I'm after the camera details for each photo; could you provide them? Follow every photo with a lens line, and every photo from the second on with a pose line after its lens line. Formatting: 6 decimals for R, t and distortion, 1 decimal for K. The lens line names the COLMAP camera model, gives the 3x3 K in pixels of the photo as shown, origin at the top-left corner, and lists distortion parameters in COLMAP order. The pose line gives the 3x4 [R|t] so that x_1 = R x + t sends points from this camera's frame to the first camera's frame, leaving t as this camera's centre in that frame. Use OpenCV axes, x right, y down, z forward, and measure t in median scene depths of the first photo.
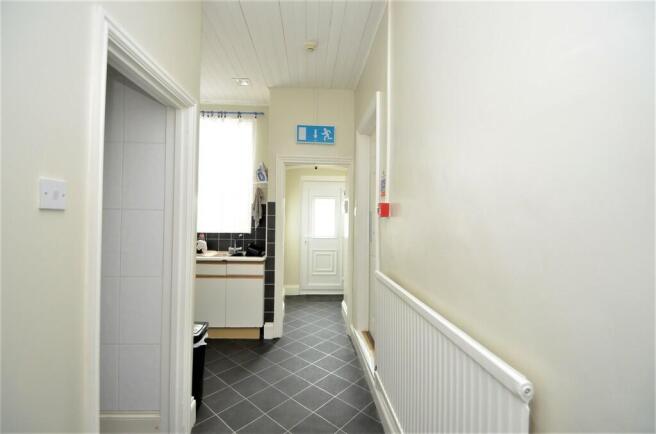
lens RADIAL K [[285.5, 0, 325.6], [0, 285.5, 216.5], [0, 0, 1]] dist [-0.007998, -0.000885]
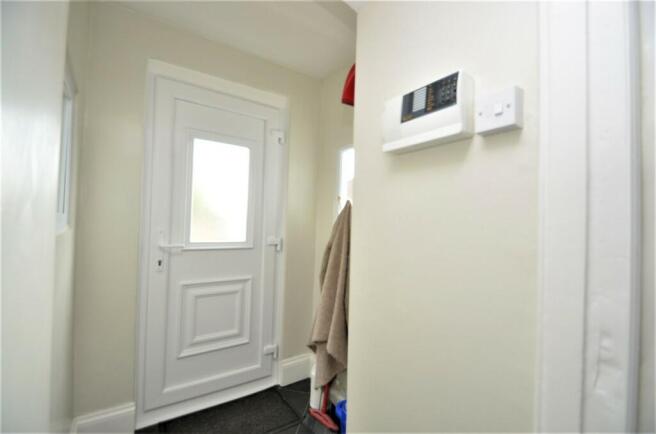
lens RADIAL K [[285.5, 0, 330.4], [0, 285.5, 213.8], [0, 0, 1]] dist [-0.007998, -0.000885]
pose [[0.893677, 0.025677, 0.447975, -0.058889], [-0.021319, 0.999664, -0.014768, 0.046343], [-0.448204, 0.003647, 0.893924, 0.850004]]
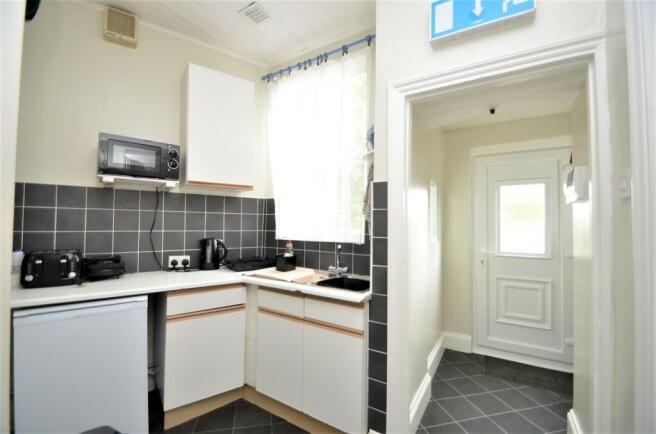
lens RADIAL K [[285.5, 0, 326.0], [0, 285.5, 216.8], [0, 0, 1]] dist [-0.007998, -0.000885]
pose [[0.809585, -0.020898, -0.586631, 0.017483], [0.003393, 0.999516, -0.030924, 0.020928], [0.586993, 0.023045, 0.809264, 0.484708]]
